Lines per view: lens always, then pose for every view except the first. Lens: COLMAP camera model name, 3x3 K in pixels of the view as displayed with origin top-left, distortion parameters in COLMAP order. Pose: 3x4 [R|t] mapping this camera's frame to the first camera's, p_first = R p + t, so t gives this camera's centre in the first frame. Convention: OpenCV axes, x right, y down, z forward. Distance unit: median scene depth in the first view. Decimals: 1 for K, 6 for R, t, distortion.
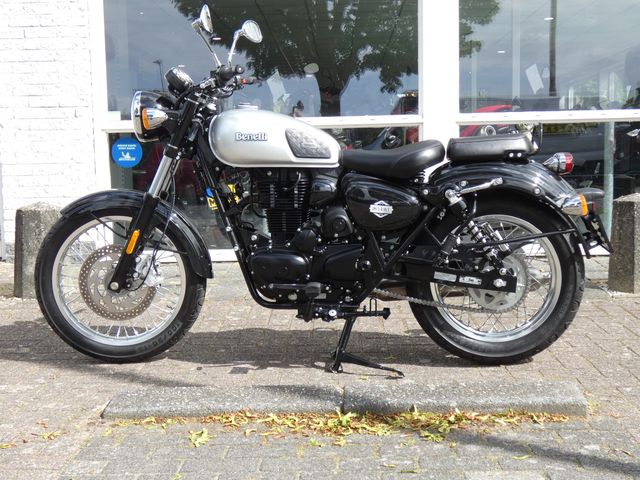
lens RADIAL K [[886.8, 0, 320.0], [0, 886.8, 240.0], [0, 0, 1]] dist [0.108800, 0.021653]
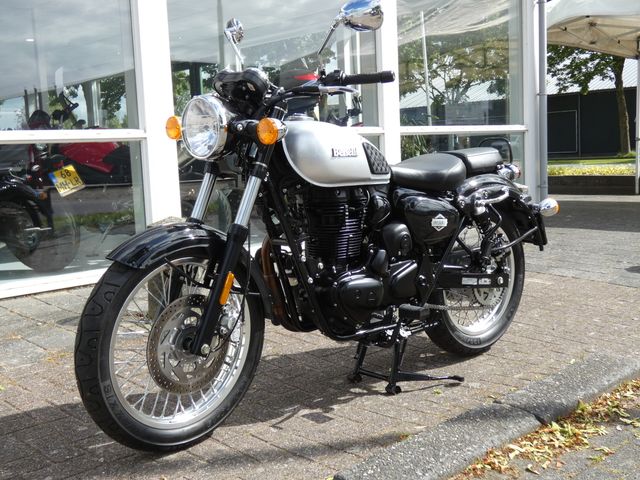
lens RADIAL K [[759.3, 0, 320.0], [0, 759.3, 240.0], [0, 0, 1]] dist [0.010351, -0.030548]
pose [[0.703646, -0.088231, 0.705051, -0.627599], [0.089496, 0.995363, 0.035243, -0.056367], [-0.704892, 0.038301, 0.708280, 0.479076]]
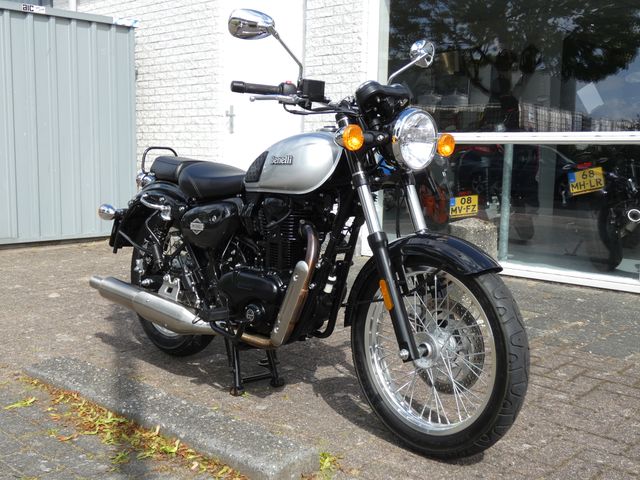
lens RADIAL K [[759.3, 0, 320.0], [0, 759.3, 240.0], [0, 0, 1]] dist [0.010351, -0.030548]
pose [[0.731299, 0.102400, -0.674327, 0.685379], [-0.091692, 0.994451, 0.051574, -0.076112], [0.675866, 0.024114, 0.736630, 0.403656]]
